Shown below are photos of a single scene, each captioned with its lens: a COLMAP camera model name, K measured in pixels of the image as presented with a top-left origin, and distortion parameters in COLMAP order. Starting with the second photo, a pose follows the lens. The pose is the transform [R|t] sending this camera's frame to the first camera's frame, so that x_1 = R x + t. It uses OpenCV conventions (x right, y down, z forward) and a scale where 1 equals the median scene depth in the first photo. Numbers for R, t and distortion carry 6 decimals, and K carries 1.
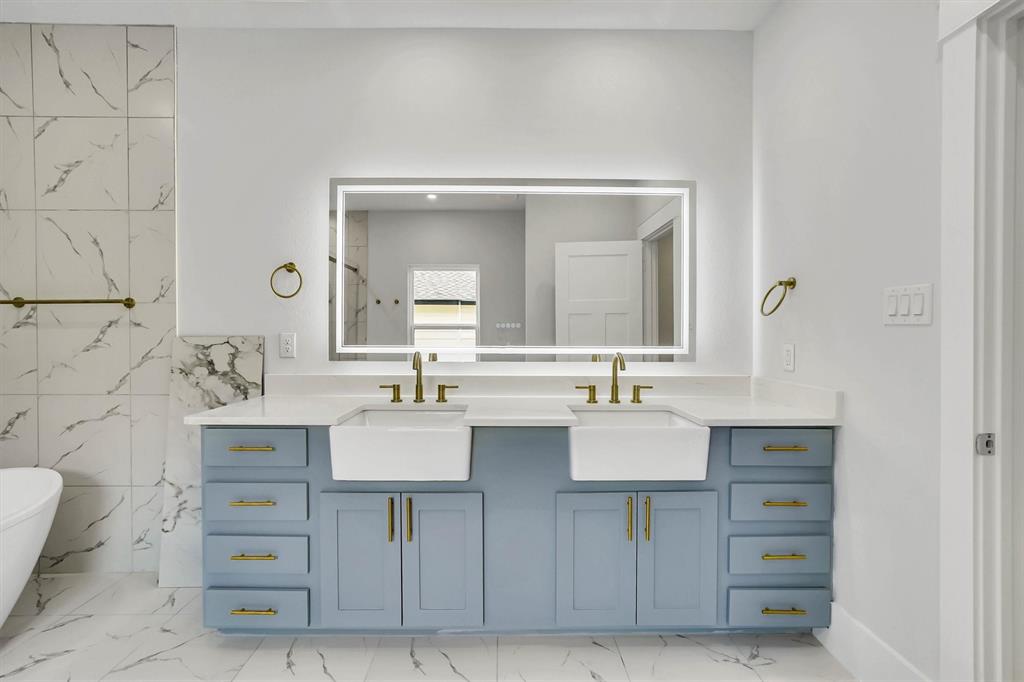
lens RADIAL K [[469.8, 0, 511.9], [0, 469.8, 339.3], [0, 0, 1]] dist [-0.010201, -0.000509]
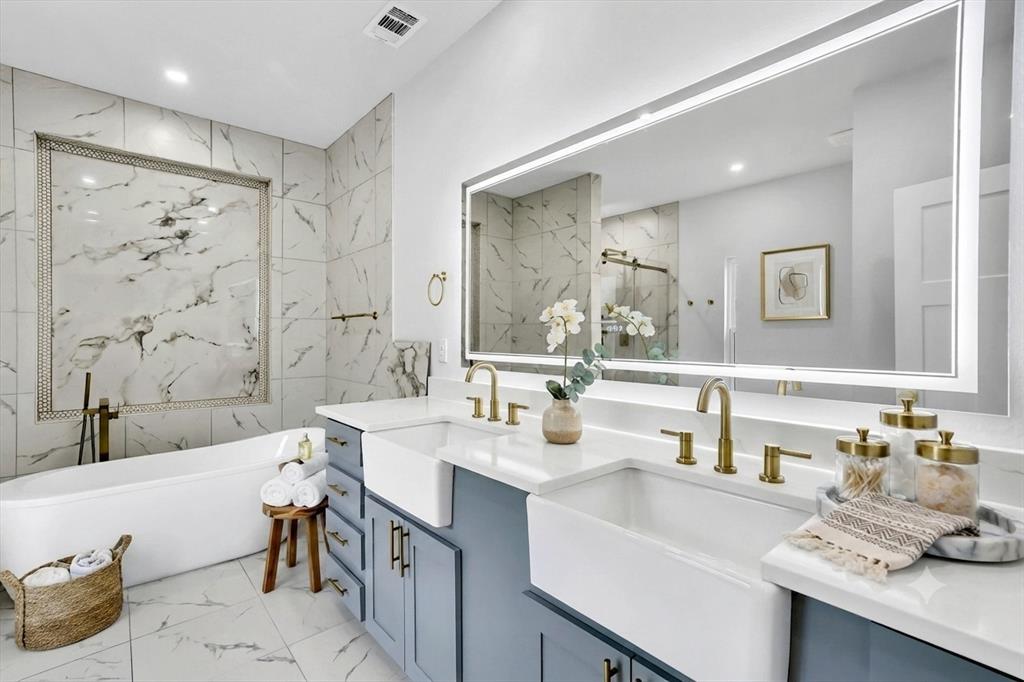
lens RADIAL K [[469.8, 0, 512.6], [0, 469.8, 338.6], [0, 0, 1]] dist [-0.010201, -0.000509]
pose [[0.645141, 0.001260, -0.764062, 0.437198], [-0.010966, 0.999911, -0.007610, -0.007832], [0.763985, 0.013288, 0.645097, 0.444407]]
